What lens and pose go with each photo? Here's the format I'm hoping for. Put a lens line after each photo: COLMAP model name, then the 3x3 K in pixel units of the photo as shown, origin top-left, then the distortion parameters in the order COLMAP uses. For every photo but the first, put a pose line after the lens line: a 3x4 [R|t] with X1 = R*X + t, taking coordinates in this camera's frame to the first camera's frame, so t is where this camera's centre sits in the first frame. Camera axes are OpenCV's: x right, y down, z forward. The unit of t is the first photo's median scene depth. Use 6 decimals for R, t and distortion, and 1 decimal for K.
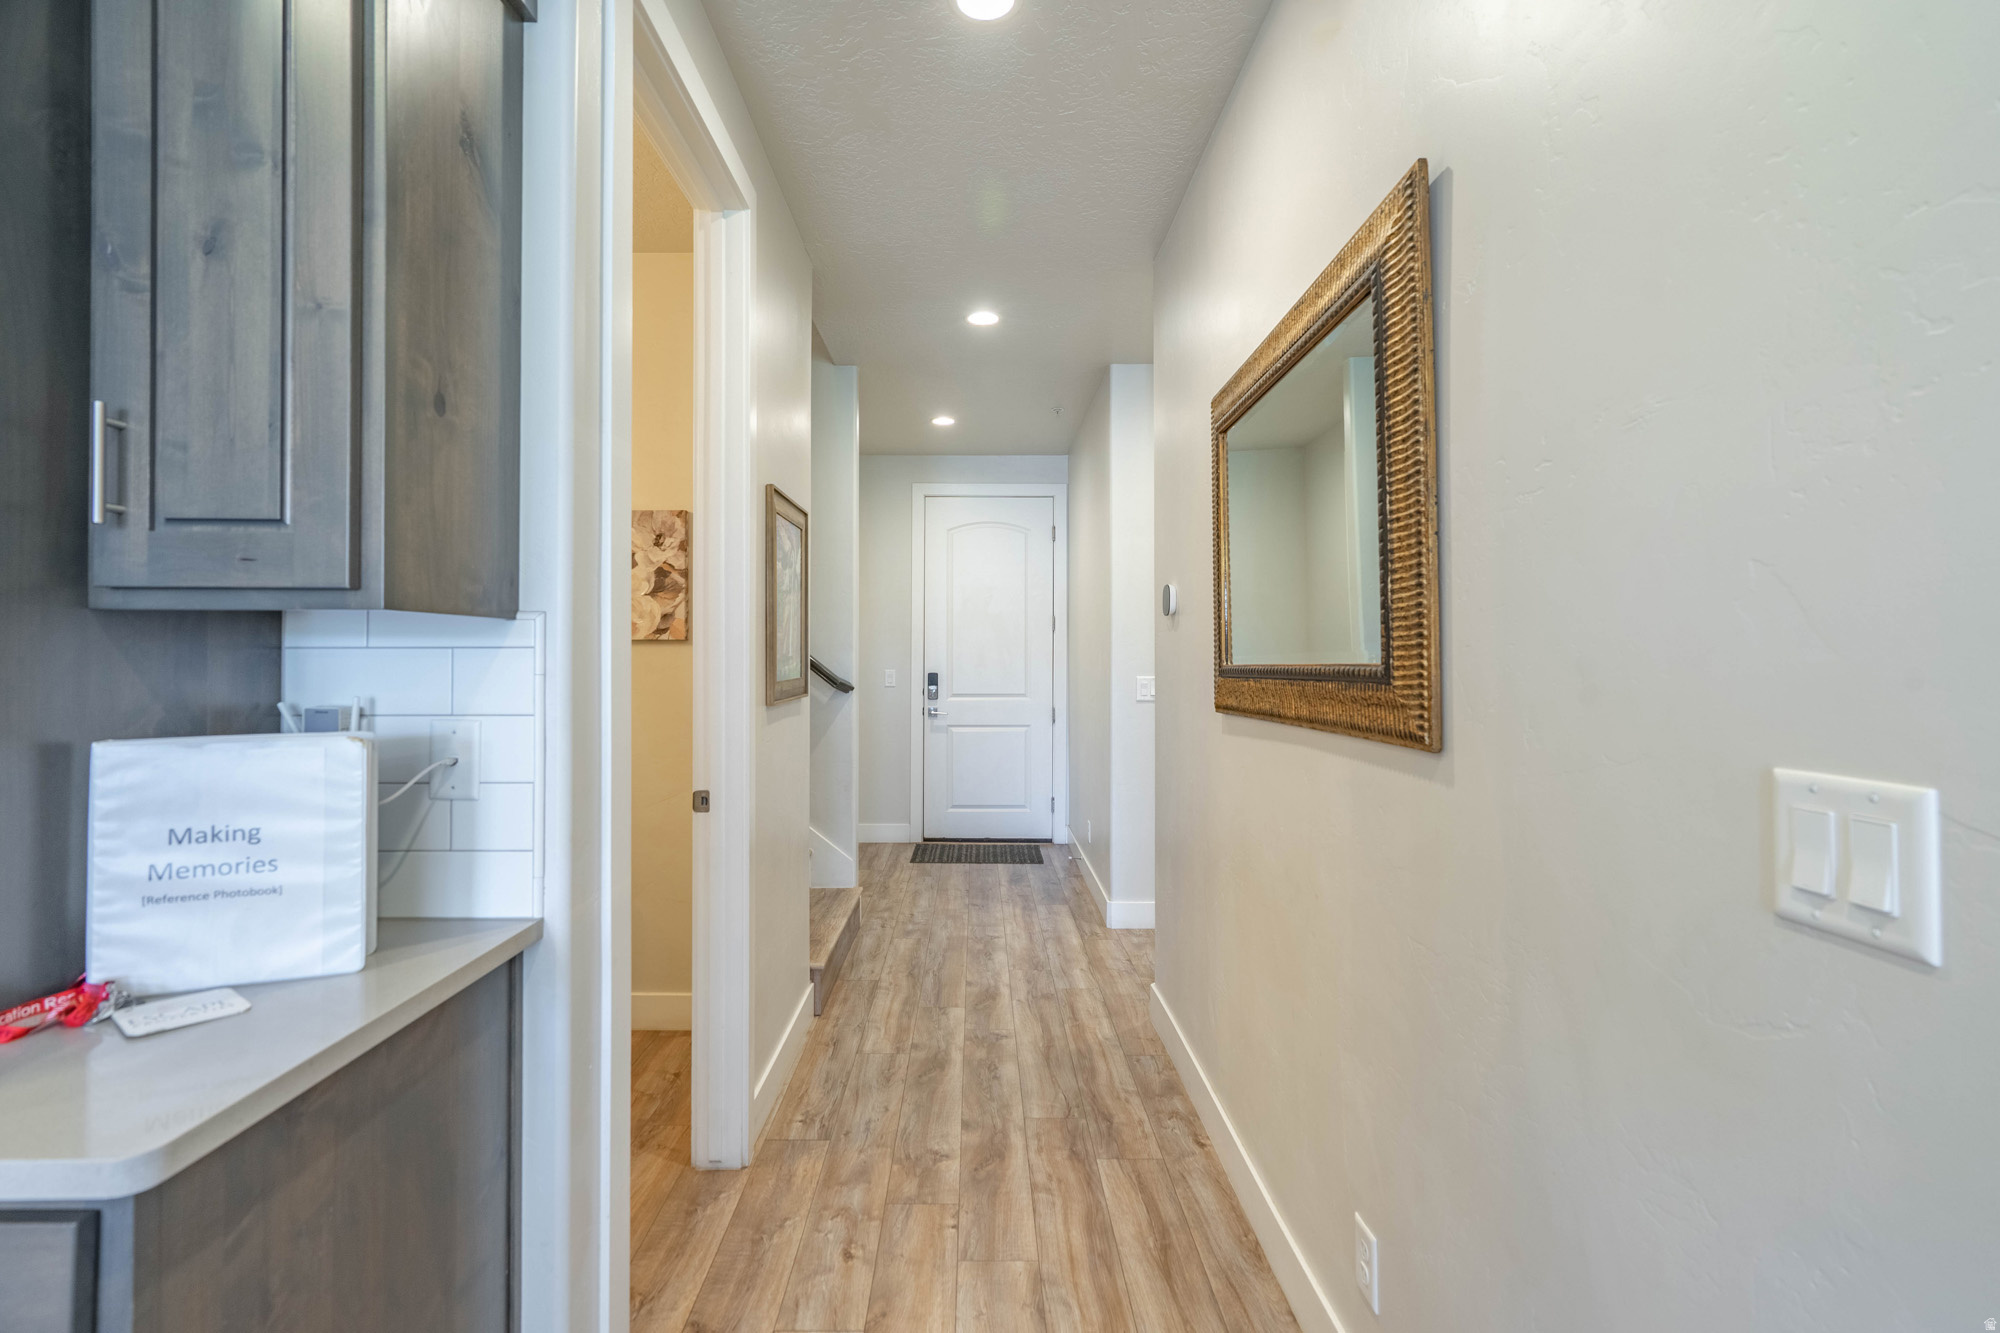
lens RADIAL K [[906.4, 0, 994.9], [0, 906.4, 664.1], [0, 0, 1]] dist [0.000617, 0.000103]
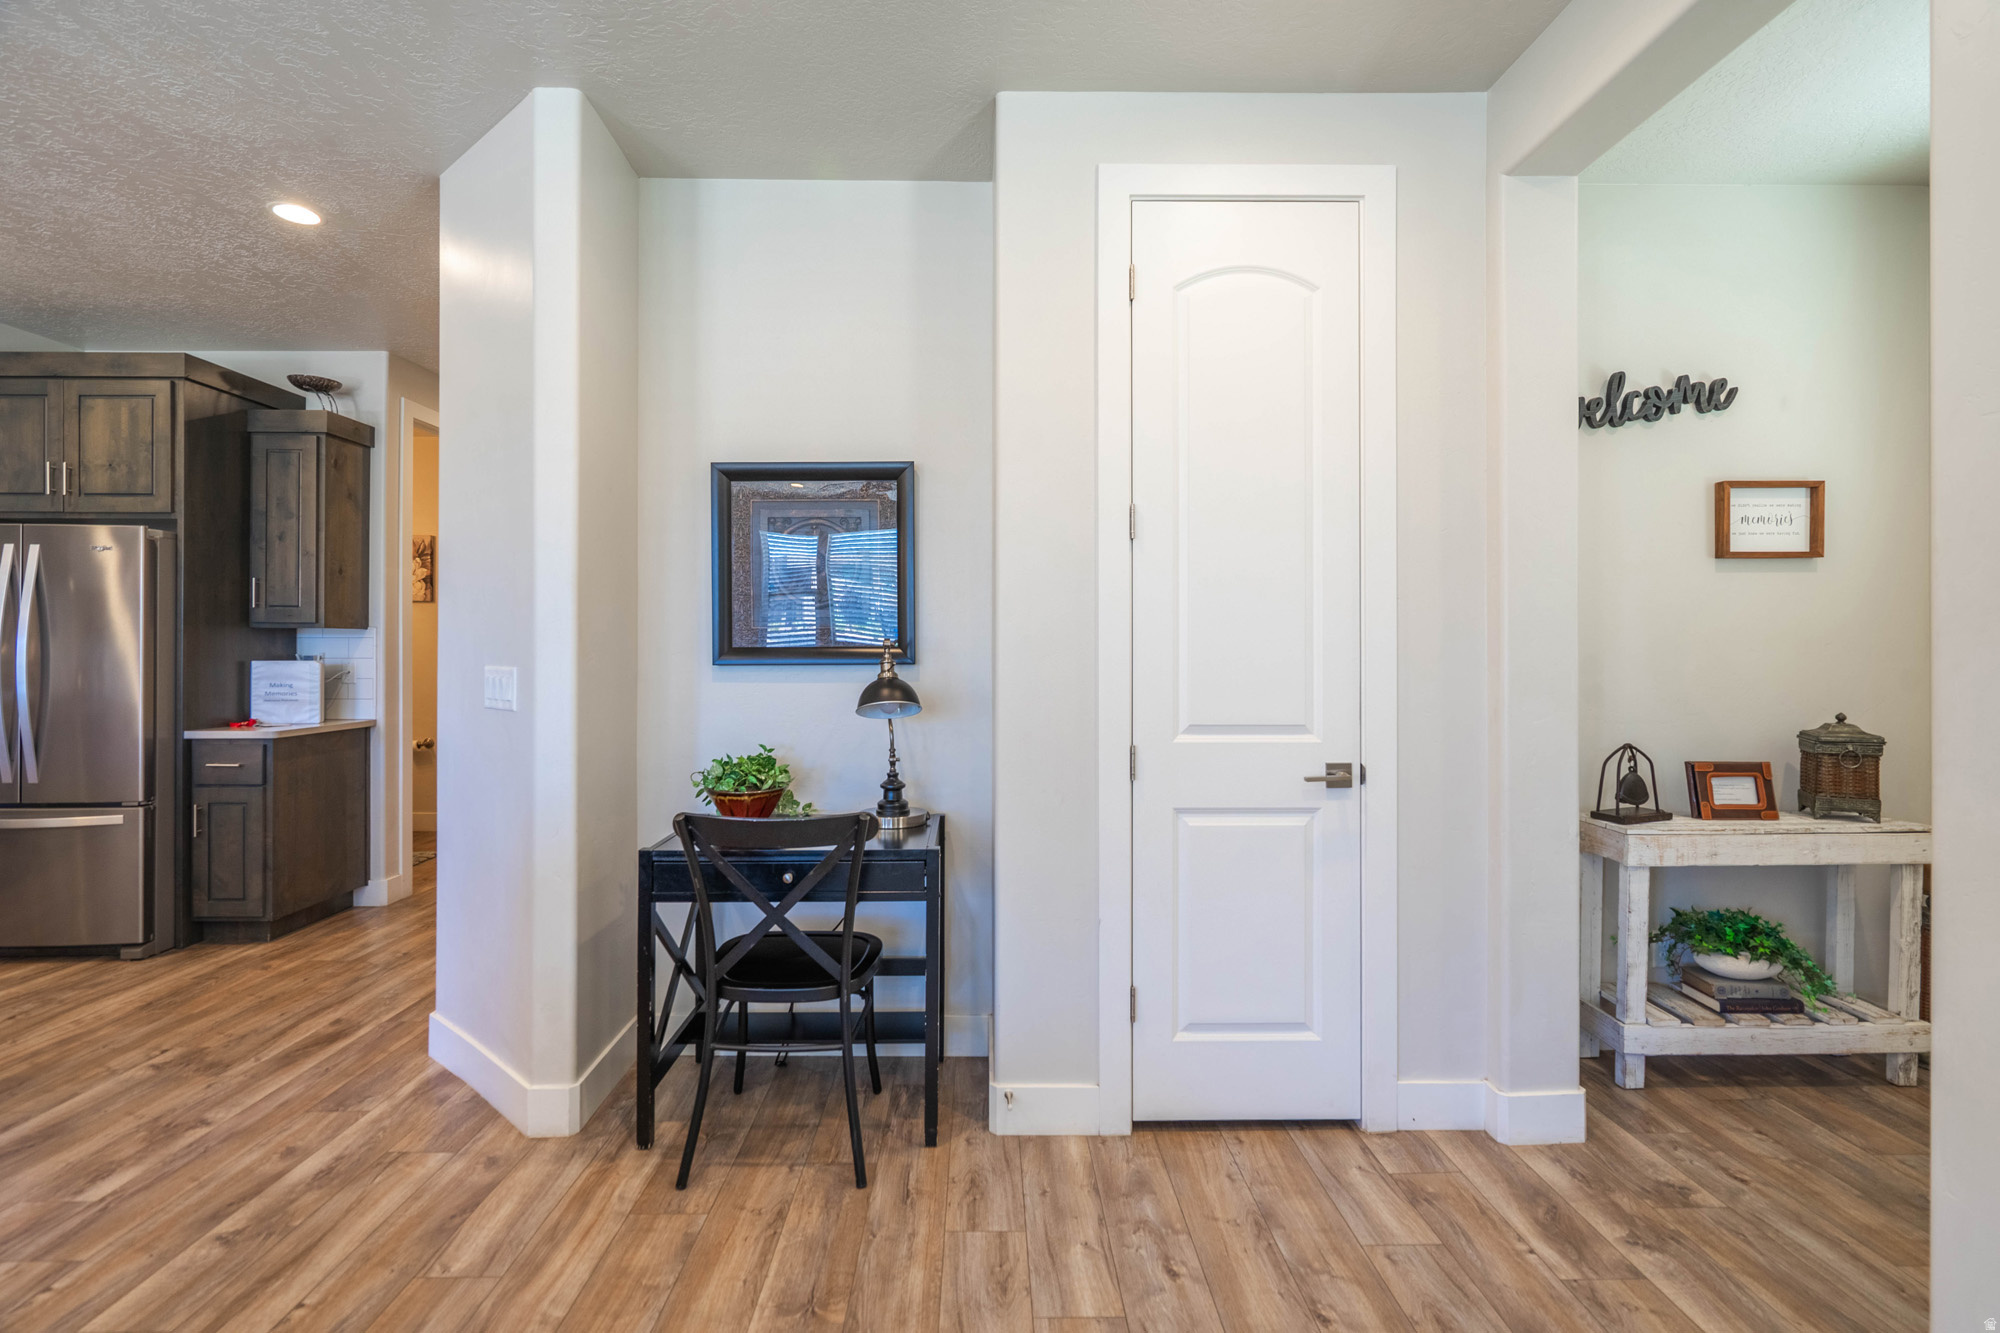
lens RADIAL K [[906.4, 0, 994.1], [0, 906.4, 658.9], [0, 0, 1]] dist [0.000617, 0.000103]
pose [[0.999957, -0.004371, 0.008188, 2.220568], [0.004391, 0.999988, -0.002365, 0.098125], [-0.008177, 0.002401, 0.999964, -2.987561]]
